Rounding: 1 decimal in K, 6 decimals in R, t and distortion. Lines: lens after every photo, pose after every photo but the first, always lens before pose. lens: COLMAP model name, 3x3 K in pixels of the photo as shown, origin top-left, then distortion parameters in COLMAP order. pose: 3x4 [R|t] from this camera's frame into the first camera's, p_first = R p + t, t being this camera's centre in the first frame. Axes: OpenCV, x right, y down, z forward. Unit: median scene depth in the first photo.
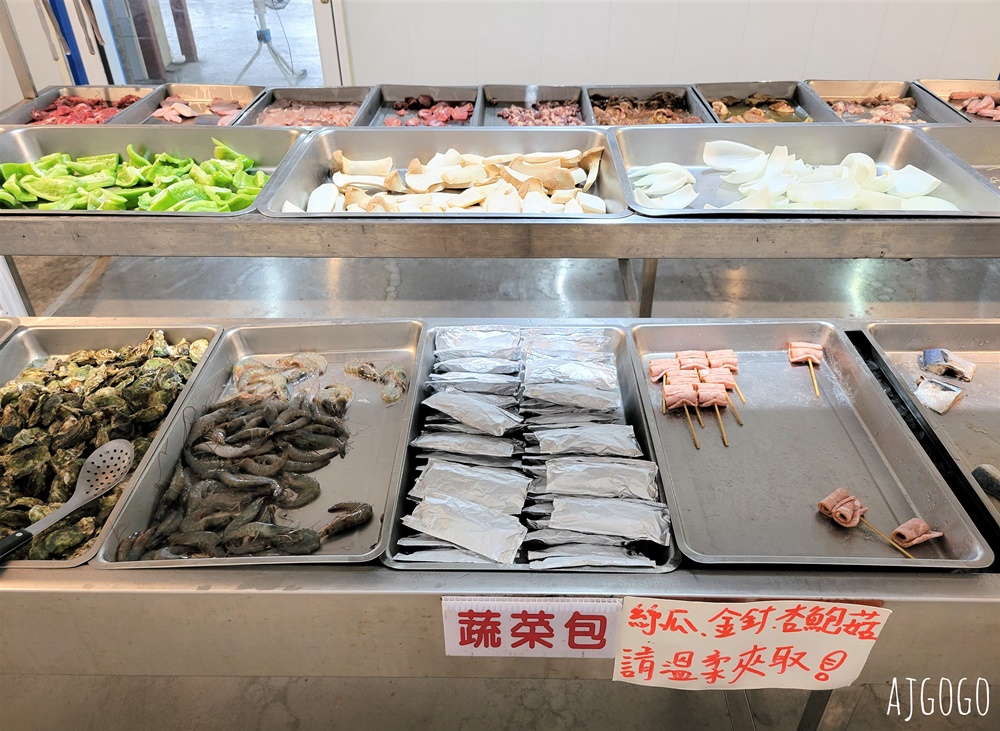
lens RADIAL K [[766.0, 0, 500.0], [0, 766.0, 365.5], [0, 0, 1]] dist [0.075878, -0.080034]
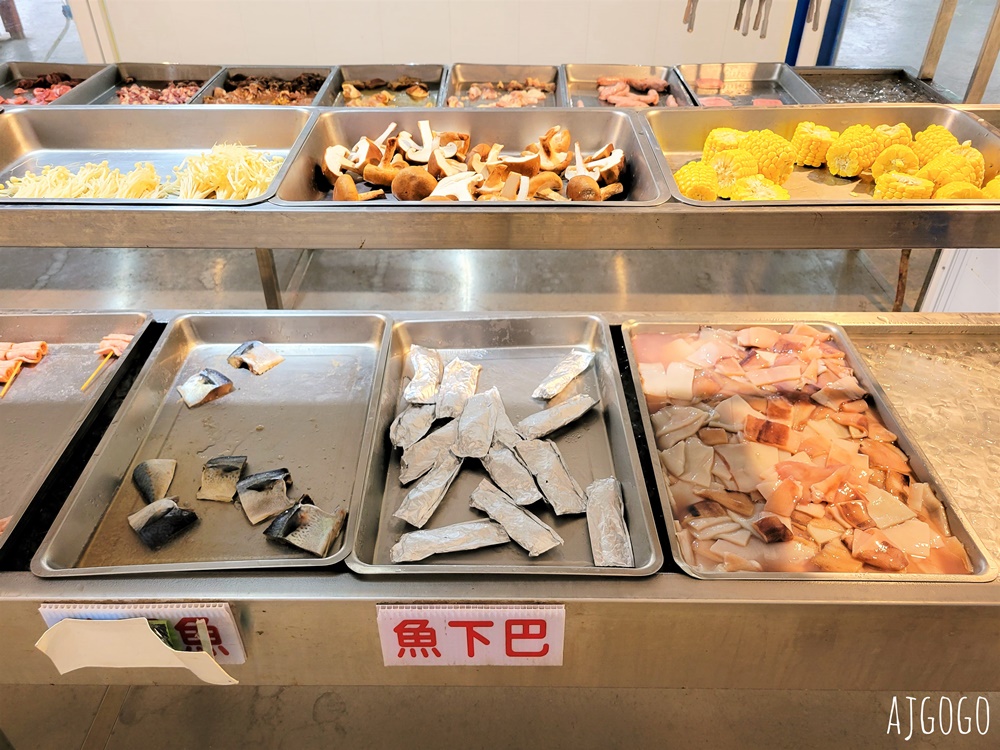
lens RADIAL K [[810.6, 0, 500.0], [0, 810.6, 375.0], [0, 0, 1]] dist [0.004352, -0.000987]
pose [[0.999680, -0.000760, 0.025293, 0.437532], [0.000360, 0.999875, 0.015799, 0.002783], [-0.025302, -0.015785, 0.999555, -0.010773]]
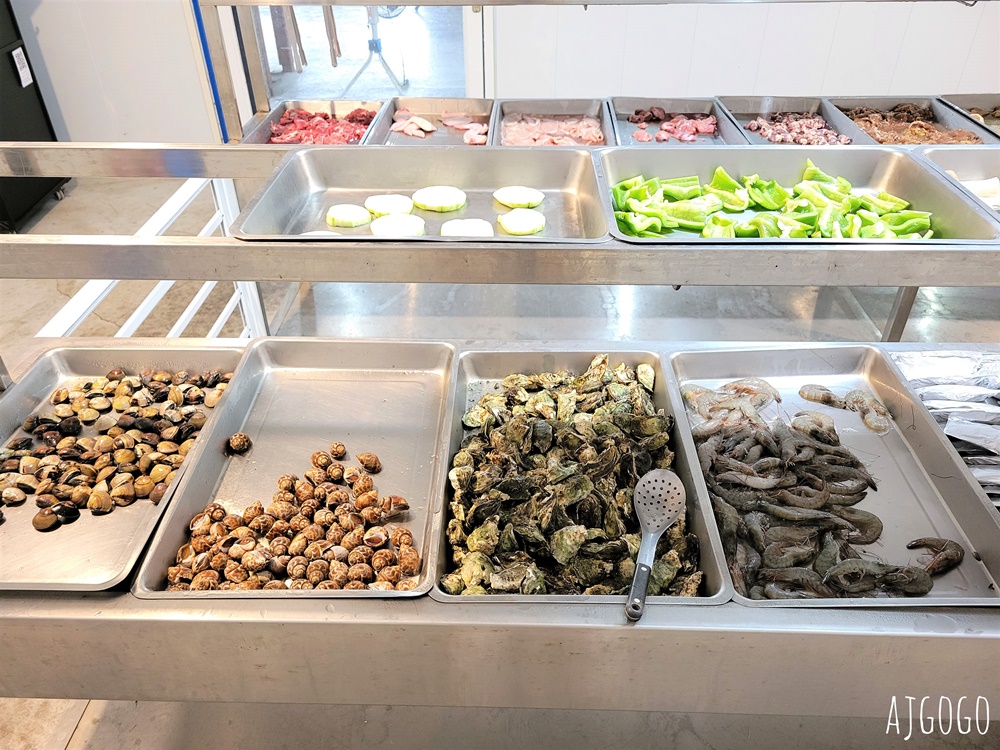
lens RADIAL K [[773.5, 0, 508.1], [0, 773.5, 390.0], [0, 0, 1]] dist [0.034377, -0.000135]
pose [[0.999962, 0.005687, -0.006656, -0.289471], [-0.005580, 0.999858, 0.015905, -0.008059], [0.006745, -0.015867, 0.999851, 0.011069]]
